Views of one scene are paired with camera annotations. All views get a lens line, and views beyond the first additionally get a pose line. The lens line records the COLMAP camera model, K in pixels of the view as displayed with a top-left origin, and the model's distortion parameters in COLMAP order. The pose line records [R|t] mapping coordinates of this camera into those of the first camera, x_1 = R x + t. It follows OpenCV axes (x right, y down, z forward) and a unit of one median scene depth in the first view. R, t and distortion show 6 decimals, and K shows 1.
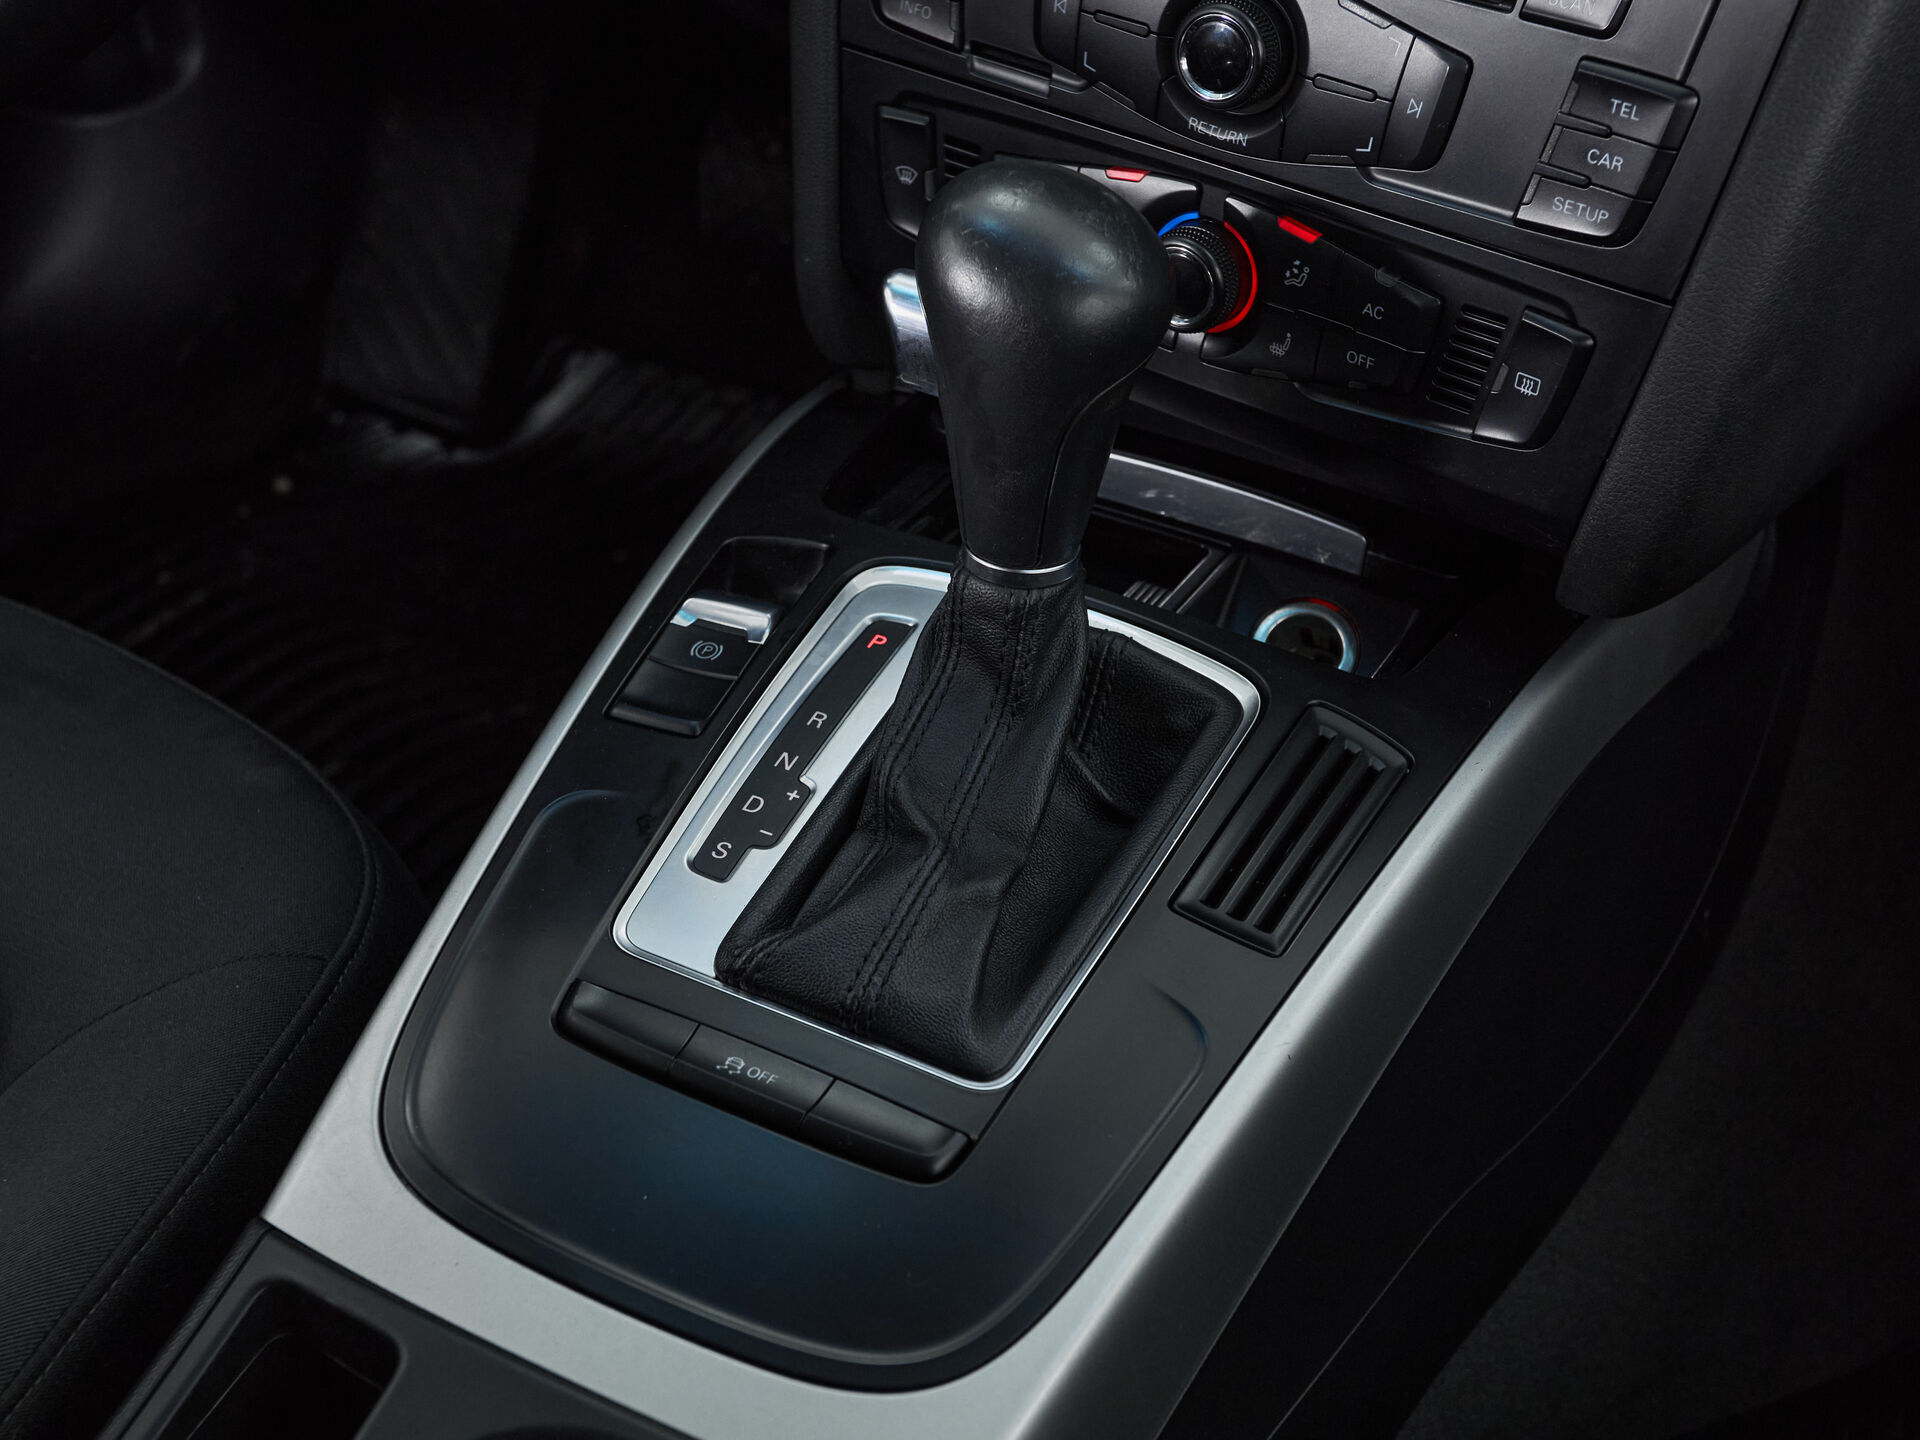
lens RADIAL K [[2619.4, 0, 854.3], [0, 2619.4, 718.4], [0, 0, 1]] dist [0.017496, 0.032030]
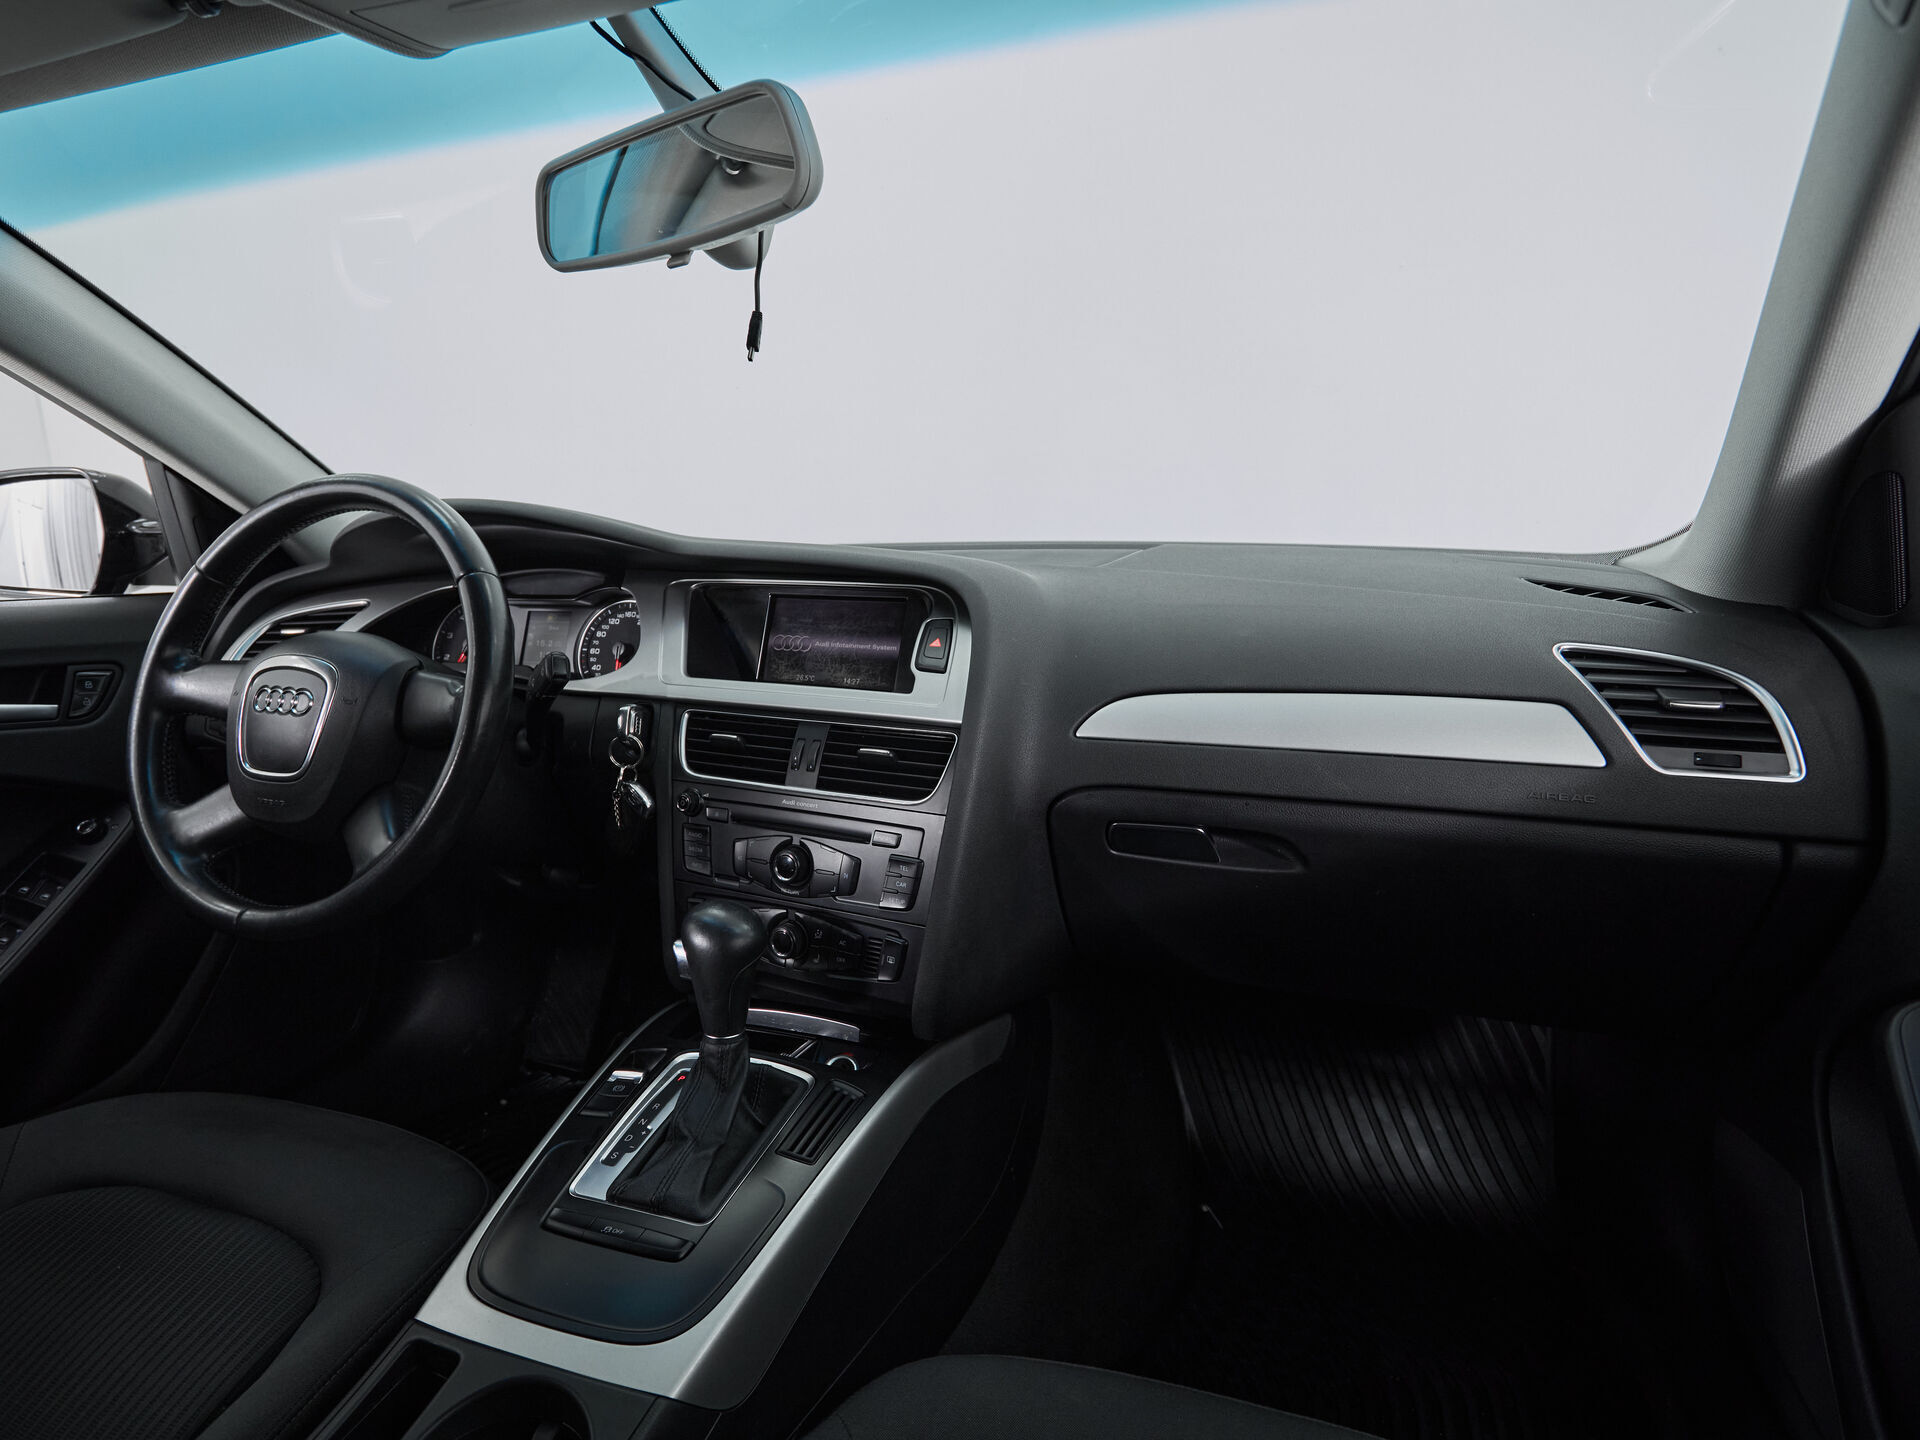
lens RADIAL K [[1024.0, 0, 960.0], [0, 1024.0, 720.0], [0, 0, 1]] dist [-0.004573, -0.001256]
pose [[0.984865, -0.048209, 0.166482, 0.148967], [0.118871, 0.886910, -0.446386, 0.166876], [-0.126135, 0.459420, 0.879218, -0.192716]]
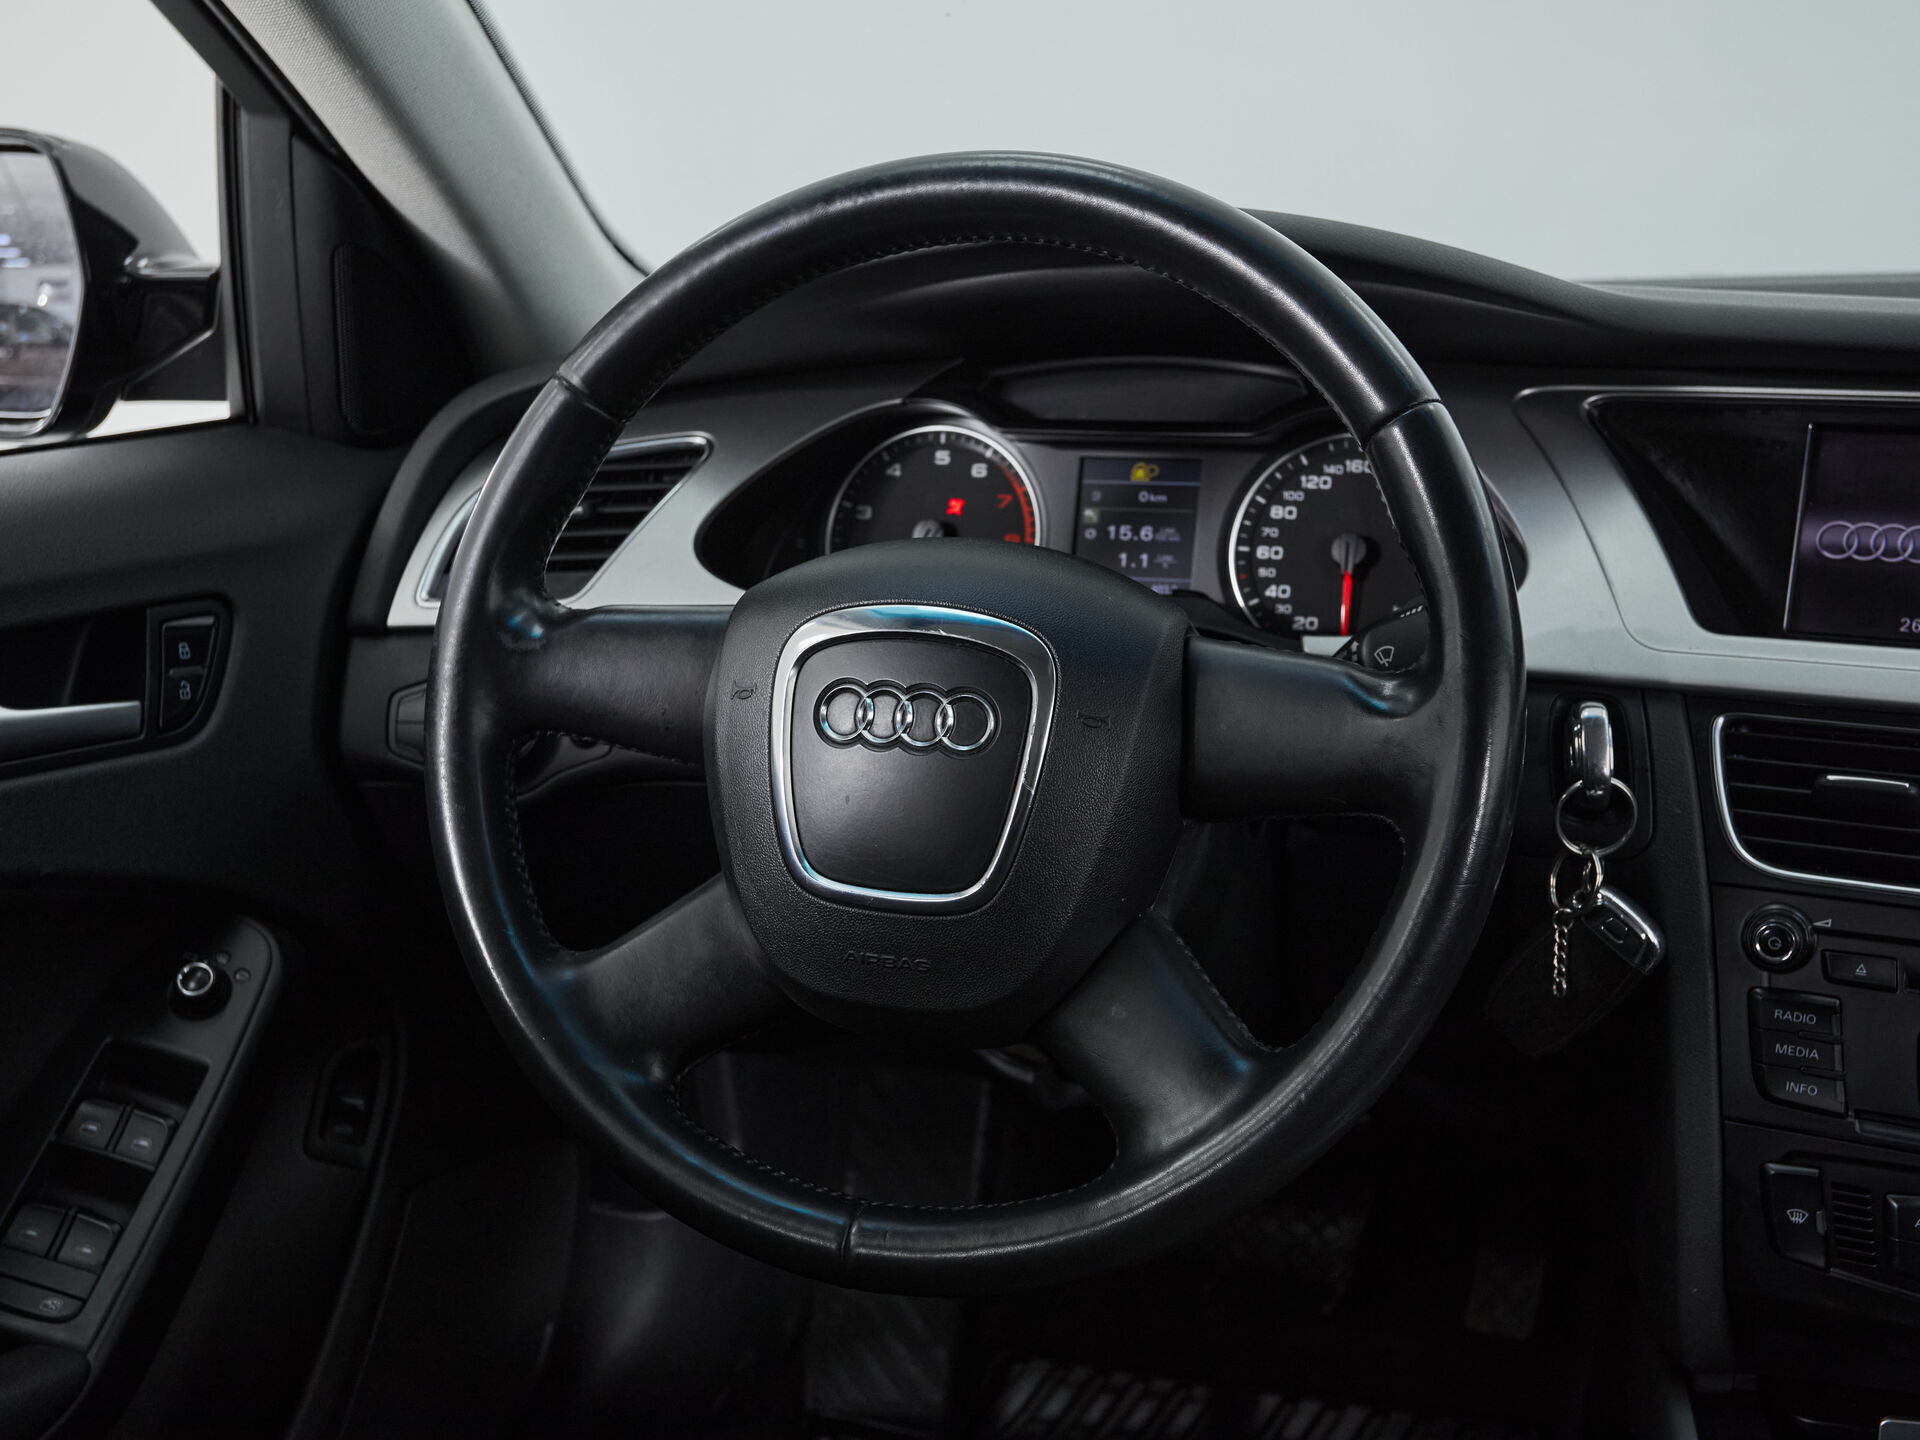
lens RADIAL K [[2072.0, 0, 901.8], [0, 2072.0, 746.9], [0, 0, 1]] dist [-0.003771, 0.013974]
pose [[0.988292, -0.067814, 0.136678, -0.598111], [0.115457, 0.918014, -0.379368, -0.096652], [-0.099746, 0.390707, 0.915095, 0.044019]]
